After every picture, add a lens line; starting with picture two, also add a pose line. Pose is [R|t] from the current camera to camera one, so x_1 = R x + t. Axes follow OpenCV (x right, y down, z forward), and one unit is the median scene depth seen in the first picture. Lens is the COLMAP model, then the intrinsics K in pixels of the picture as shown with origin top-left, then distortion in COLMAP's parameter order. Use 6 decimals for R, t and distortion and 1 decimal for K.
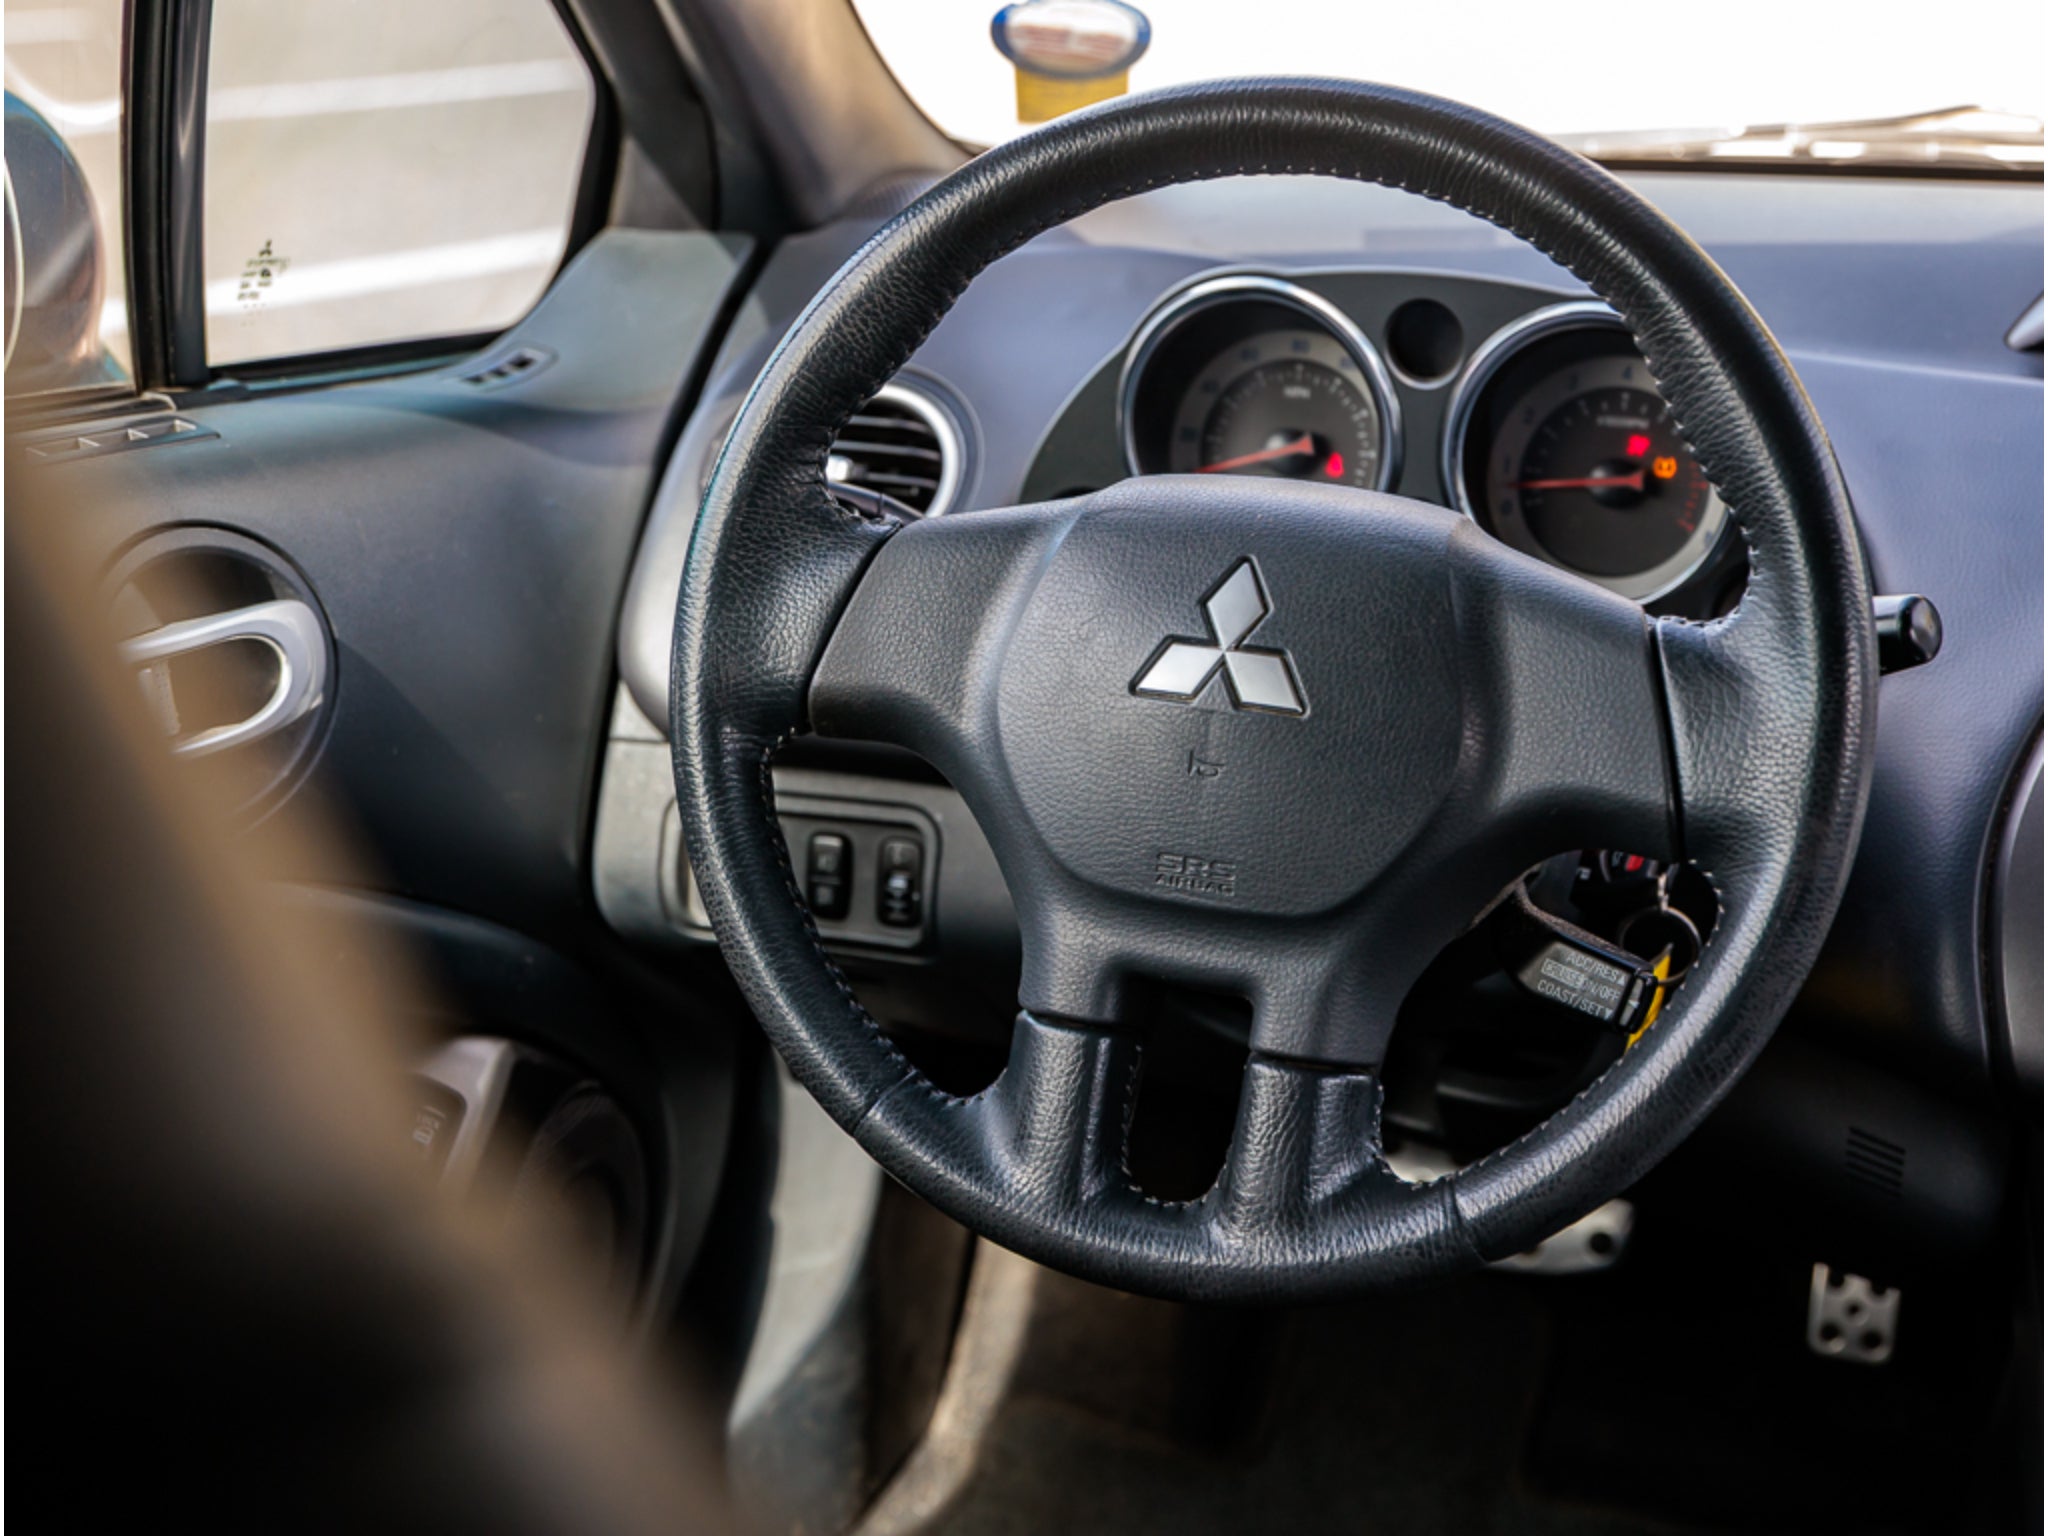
lens RADIAL K [[2968.2, 0, 1032.5], [0, 2968.2, 760.6], [0, 0, 1]] dist [0.016113, 0.000000]
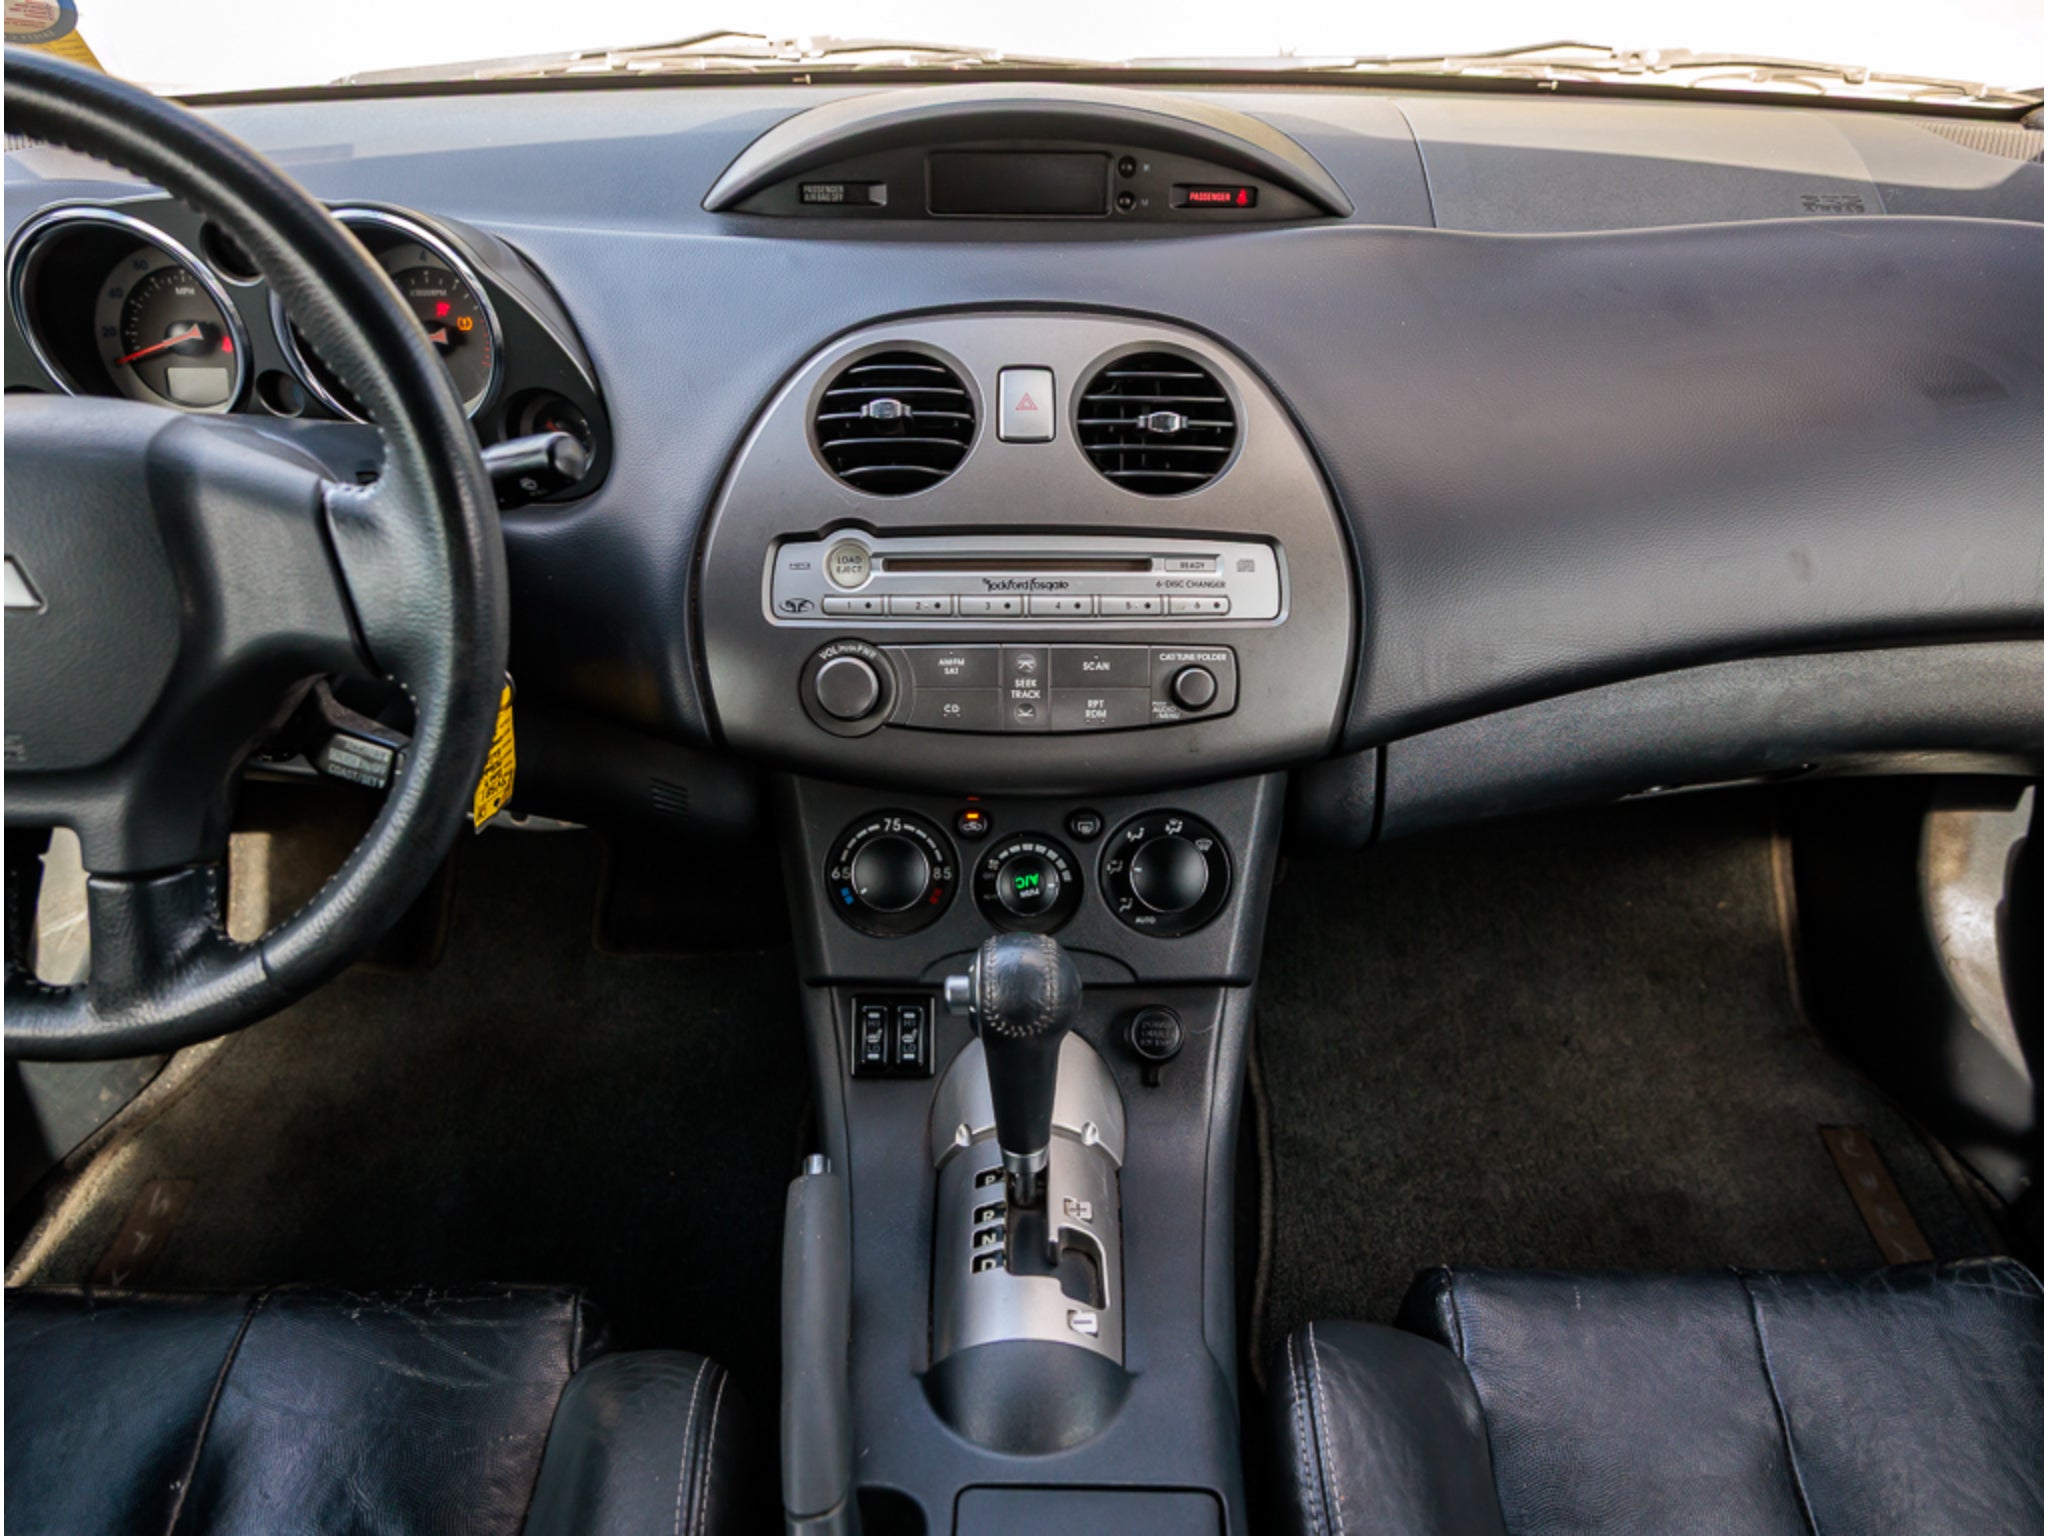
lens RADIAL K [[1535.8, 0, 1022.4], [0, 1535.8, 771.6], [0, 0, 1]] dist [-0.066919, 0.060722]
pose [[0.937919, -0.189859, 0.290280, 0.259973], [0.116696, 0.960827, 0.251382, -0.056100], [-0.326636, -0.201902, 0.923333, 0.272348]]
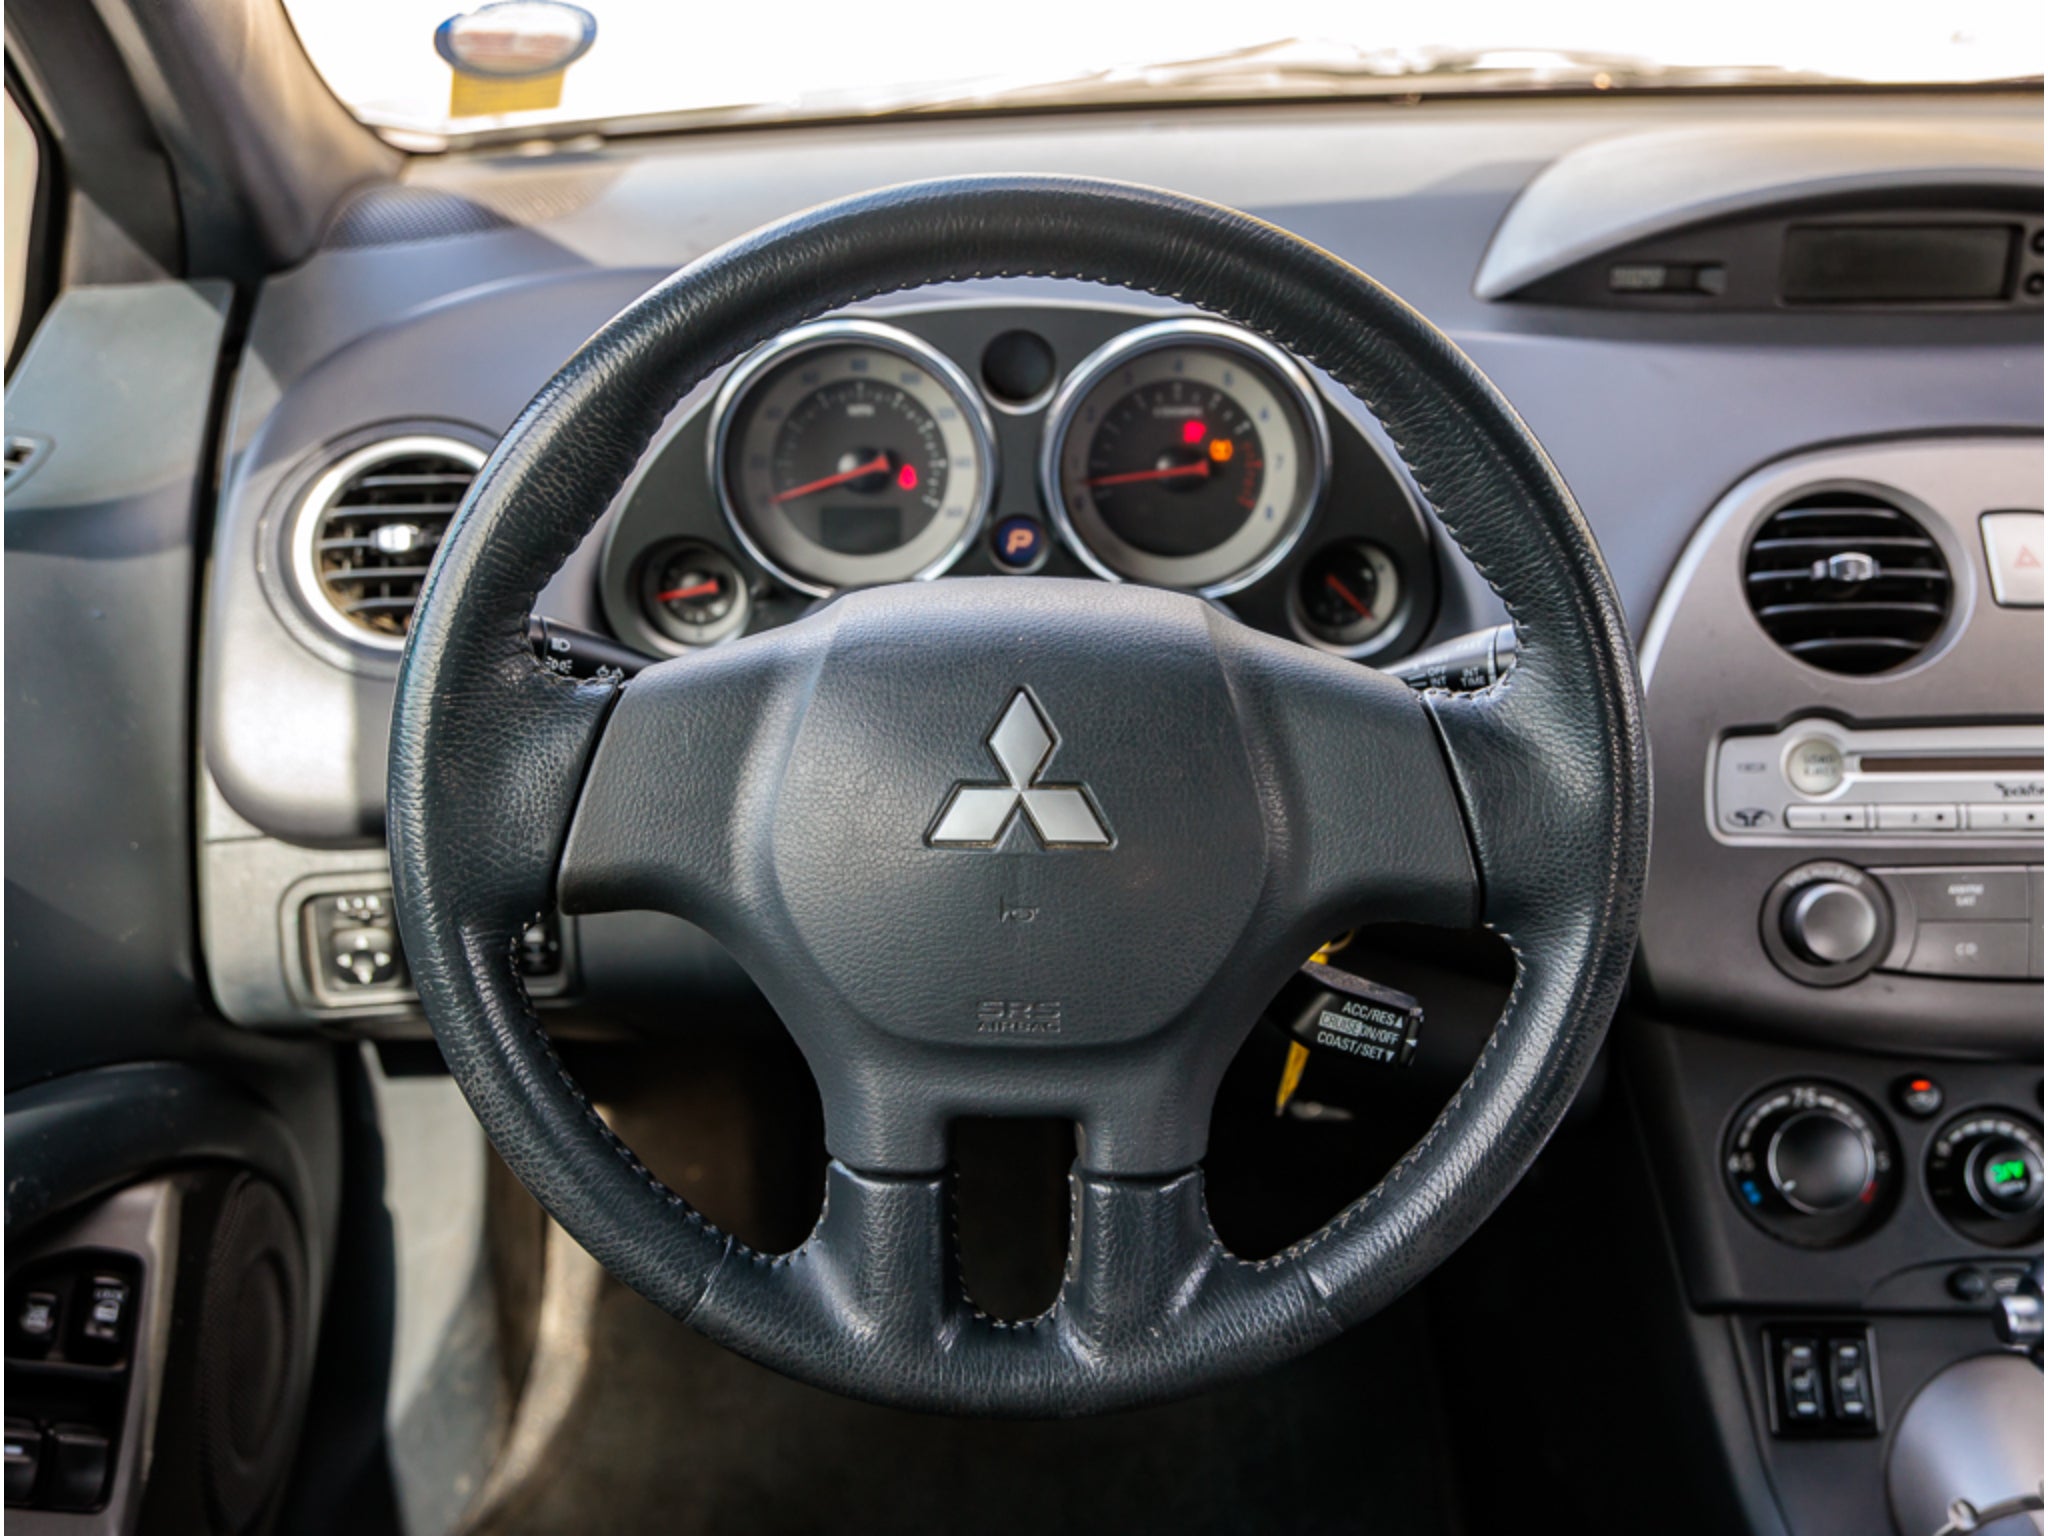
lens RADIAL K [[2316.3, 0, 1024.3], [0, 2316.3, 775.0], [0, 0, 1]] dist [-0.001007, 0.000000]
pose [[0.938561, -0.169388, 0.300684, -0.153310], [0.125651, 0.979184, 0.159406, -0.155059], [-0.321426, -0.111831, 0.940308, 0.275170]]
